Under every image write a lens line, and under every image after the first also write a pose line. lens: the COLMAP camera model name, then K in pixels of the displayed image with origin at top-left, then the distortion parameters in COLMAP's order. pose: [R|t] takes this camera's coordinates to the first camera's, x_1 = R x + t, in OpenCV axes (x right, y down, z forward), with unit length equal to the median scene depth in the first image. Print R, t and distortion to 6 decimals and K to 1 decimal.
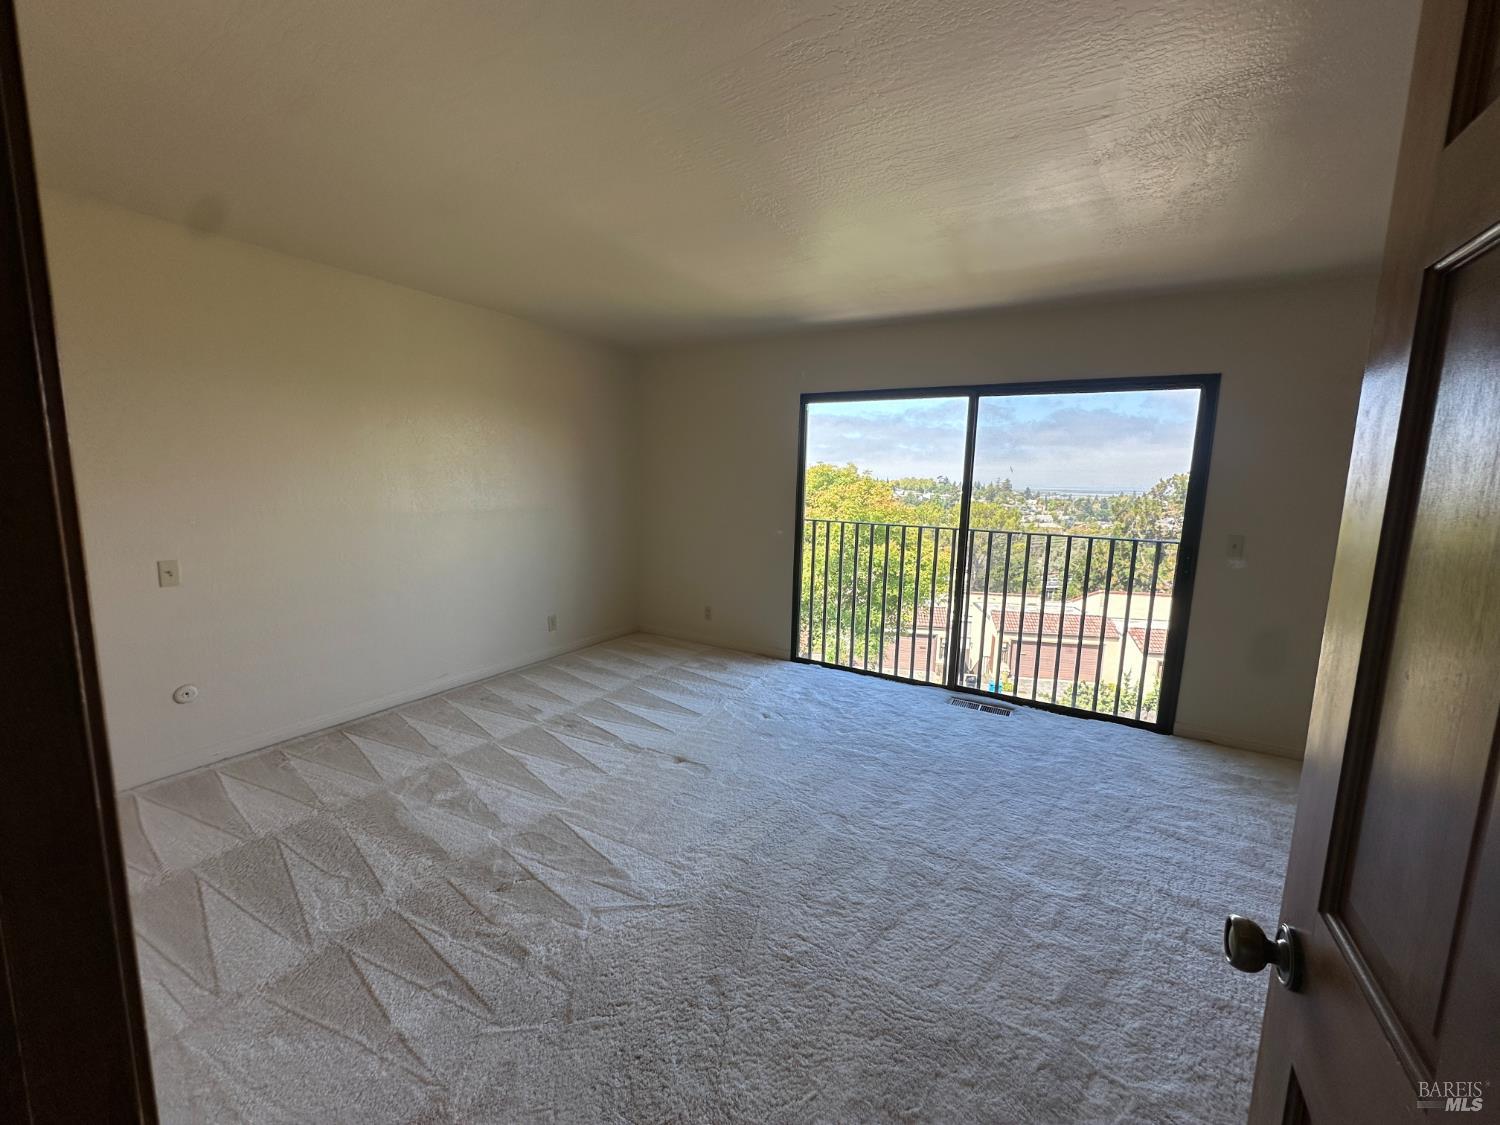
lens RADIAL K [[598.6, 0, 742.9], [0, 598.6, 560.8], [0, 0, 1]] dist [-0.001702, -0.000081]
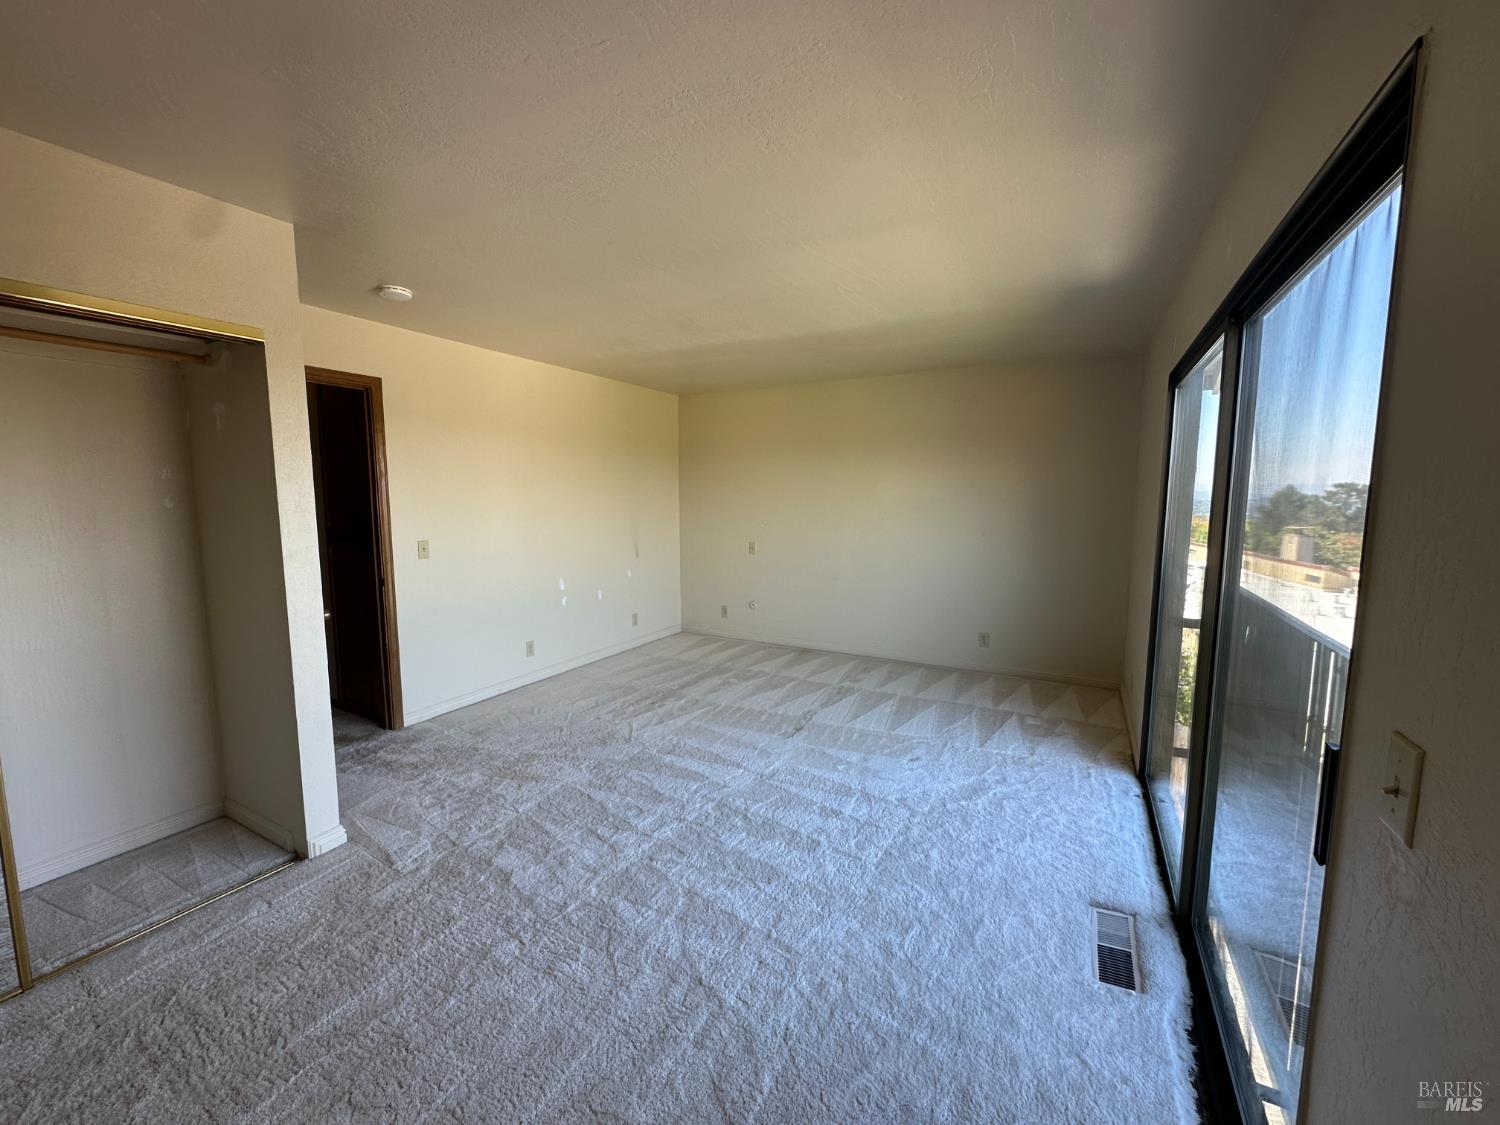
lens RADIAL K [[598.6, 0, 745.1], [0, 598.6, 563.0], [0, 0, 1]] dist [-0.001702, -0.000081]
pose [[0.032516, 0.088475, -0.995548, 0.866812], [-0.139808, 0.986684, 0.083121, -0.071887], [0.989645, 0.136483, 0.044452, 0.633817]]
